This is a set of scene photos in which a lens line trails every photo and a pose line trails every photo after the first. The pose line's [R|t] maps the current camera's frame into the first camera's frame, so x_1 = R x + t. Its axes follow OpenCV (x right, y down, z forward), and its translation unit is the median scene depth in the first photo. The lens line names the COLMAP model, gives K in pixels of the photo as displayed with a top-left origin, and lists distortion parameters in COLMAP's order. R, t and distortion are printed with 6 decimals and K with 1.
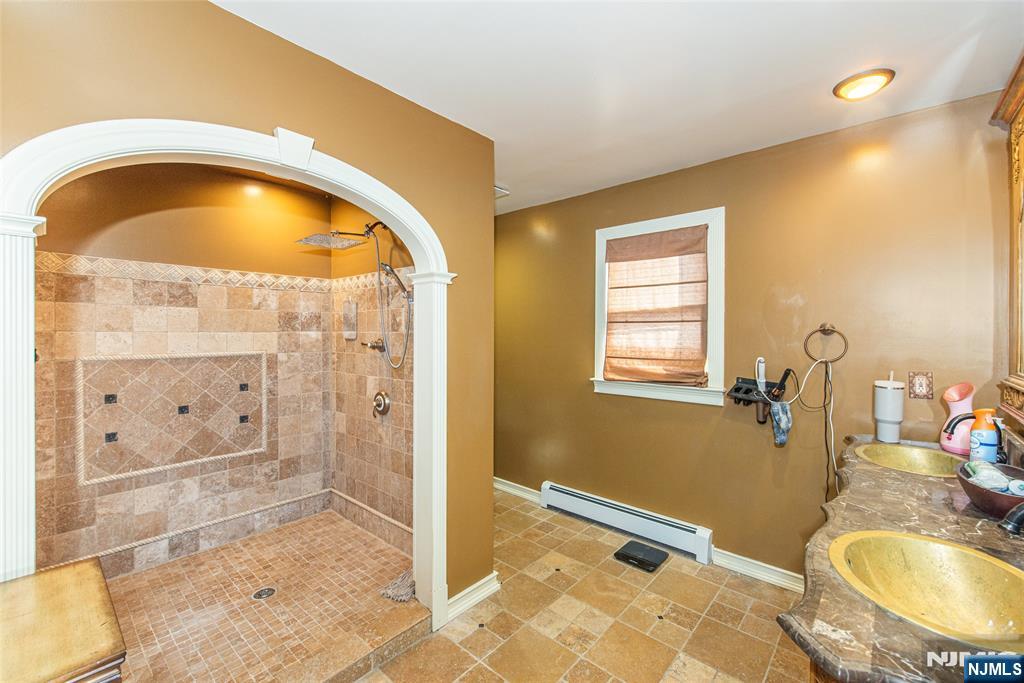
lens RADIAL K [[407.1, 0, 508.6], [0, 407.1, 339.5], [0, 0, 1]] dist [0.002234, -0.001028]
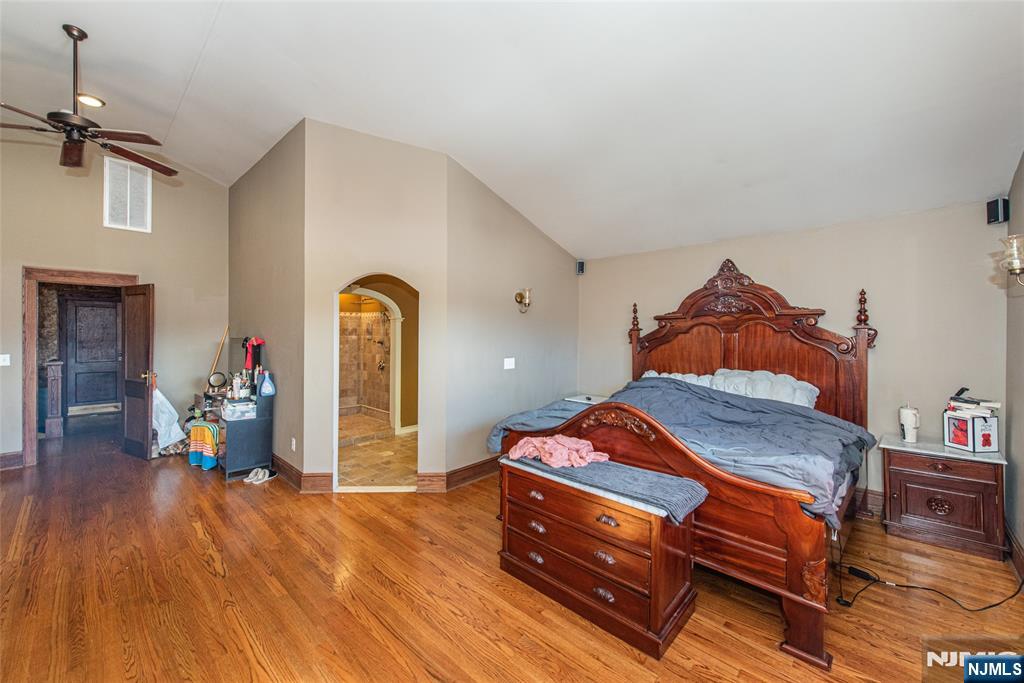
lens RADIAL K [[407.1, 0, 515.4], [0, 407.1, 333.9], [0, 0, 1]] dist [0.002234, -0.001028]
pose [[0.999494, 0.004953, -0.031414, 0.528244], [-0.004861, 0.999984, 0.002993, -0.042108], [0.031428, -0.002839, 0.999502, -1.322804]]
